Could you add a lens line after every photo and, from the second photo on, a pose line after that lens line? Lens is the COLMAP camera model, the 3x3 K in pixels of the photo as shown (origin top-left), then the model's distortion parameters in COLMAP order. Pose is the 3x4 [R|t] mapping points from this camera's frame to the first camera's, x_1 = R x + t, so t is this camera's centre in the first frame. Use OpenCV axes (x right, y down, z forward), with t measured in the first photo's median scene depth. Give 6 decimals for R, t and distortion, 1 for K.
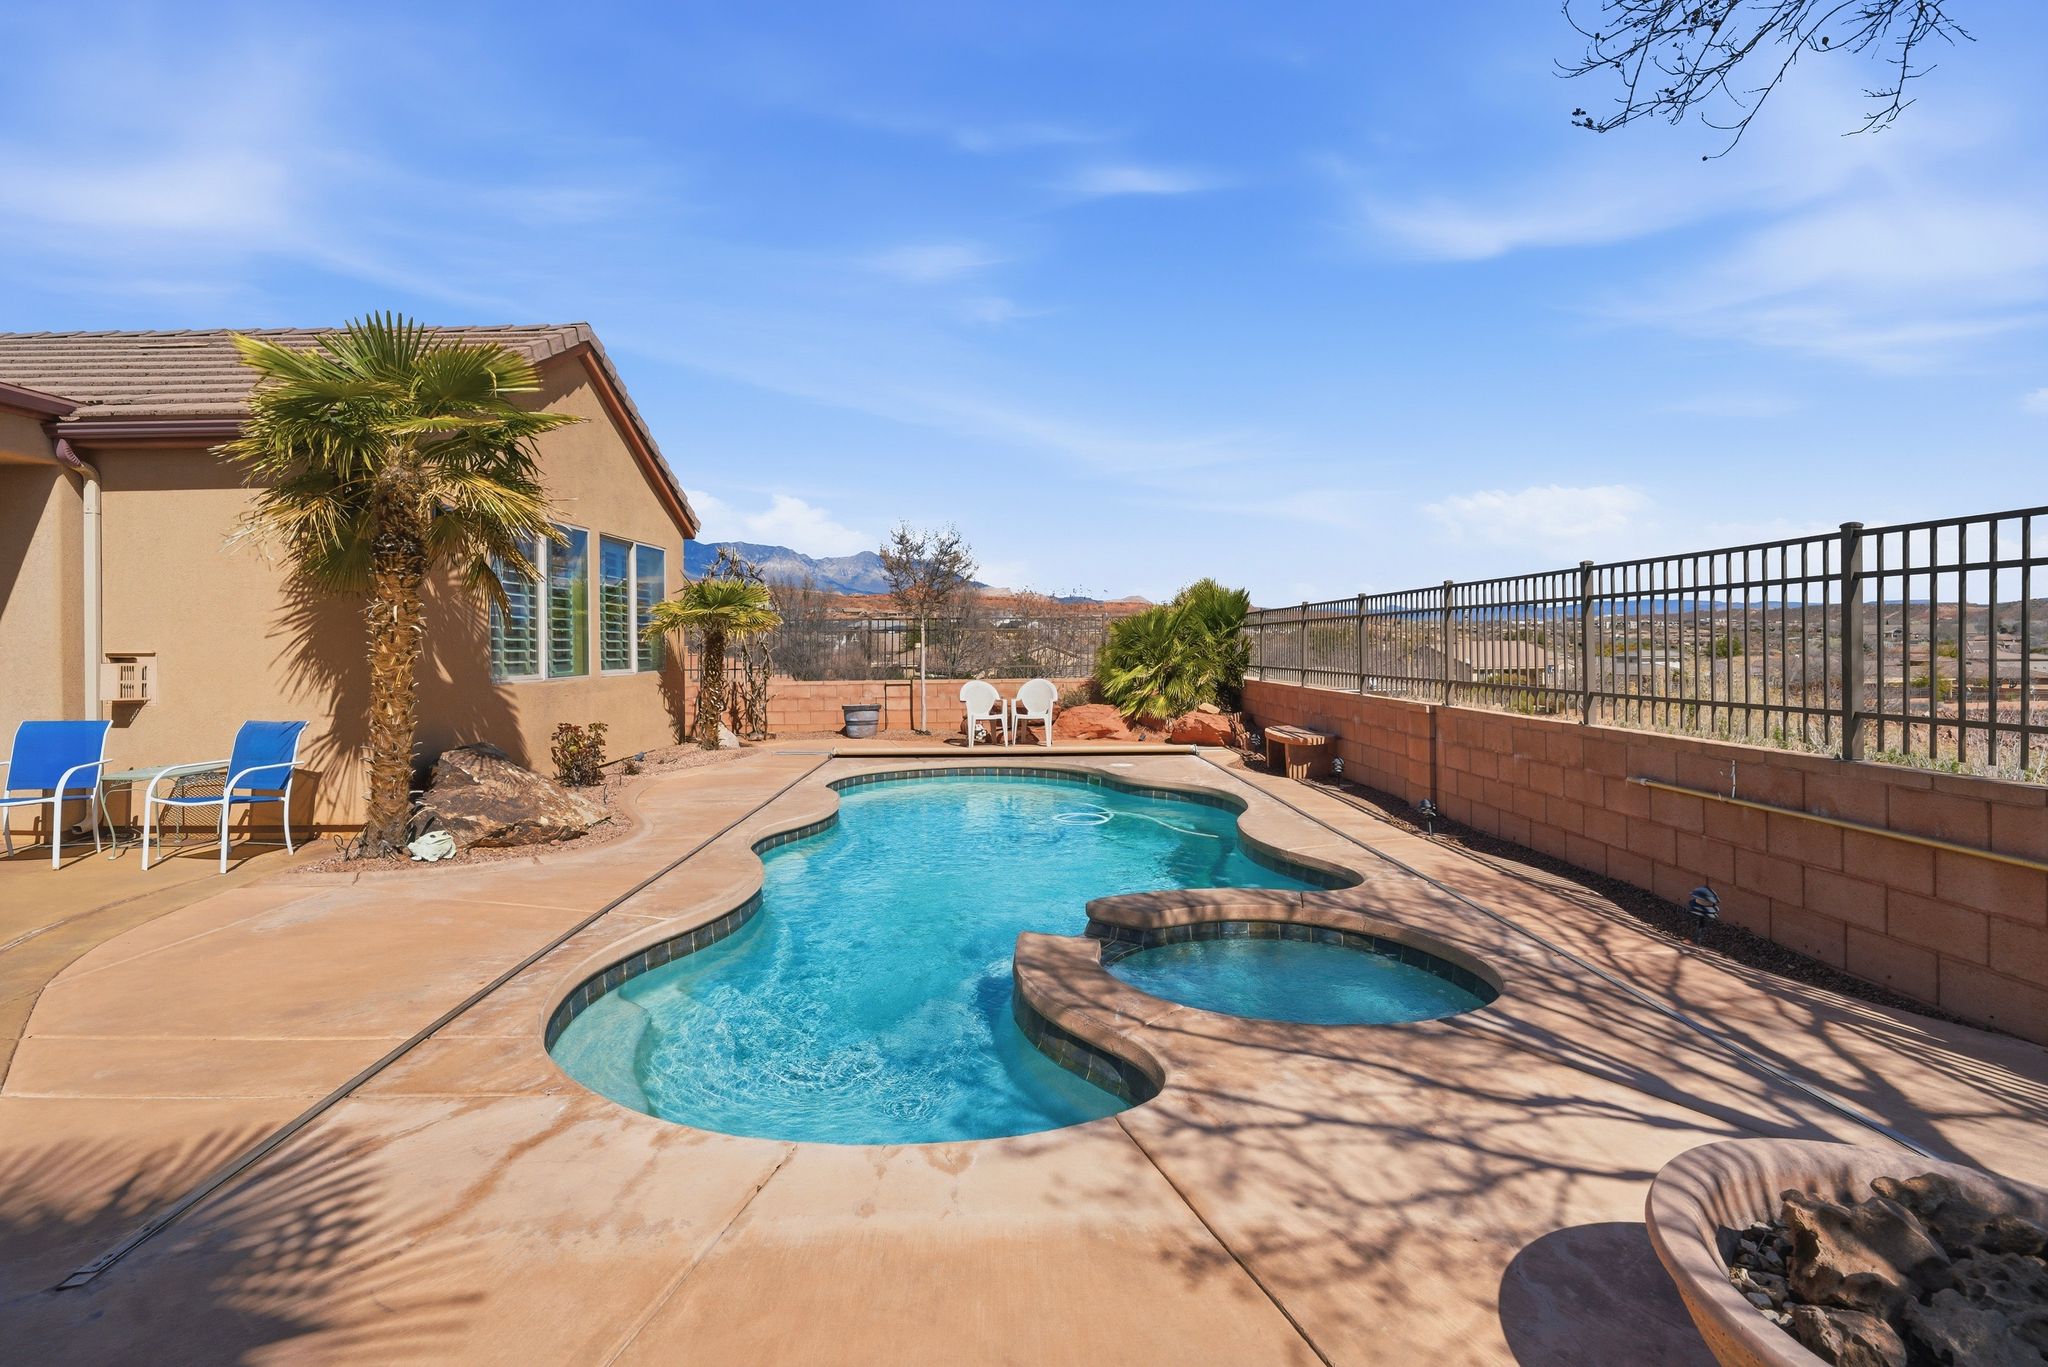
lens RADIAL K [[979.8, 0, 1008.7], [0, 979.8, 674.4], [0, 0, 1]] dist [-0.002332, -0.000194]
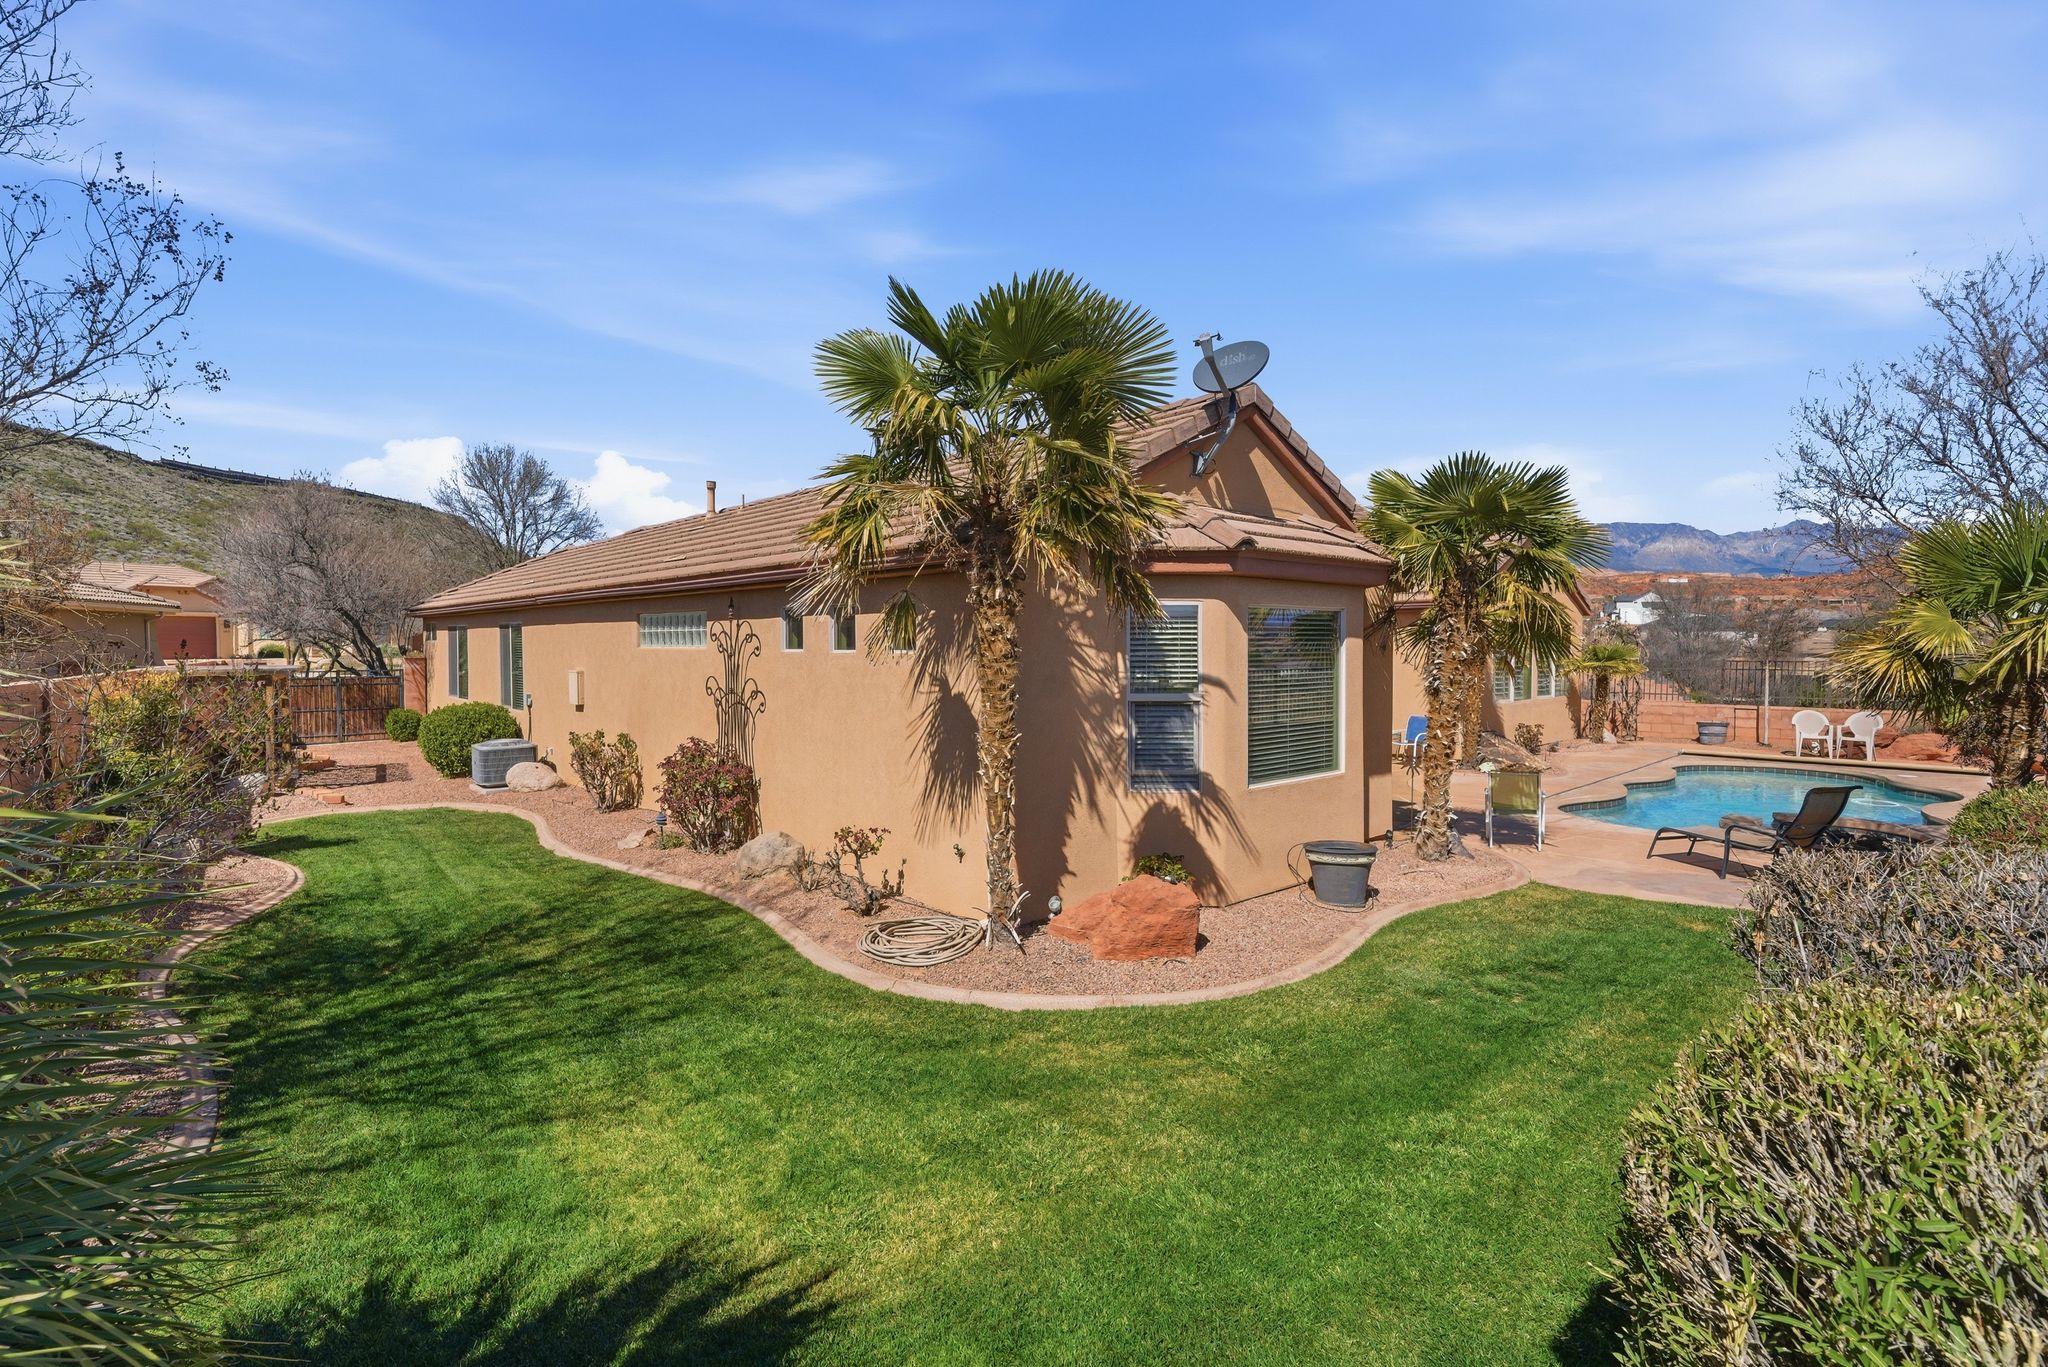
lens RADIAL K [[979.8, 0, 1008.7], [0, 979.8, 674.4], [0, 0, 1]] dist [-0.002332, -0.000194]
pose [[0.680383, 0.030878, -0.732206, 0.217315], [-0.024847, 0.999510, 0.019062, -0.044705], [0.732435, 0.005224, 0.680817, -0.817279]]
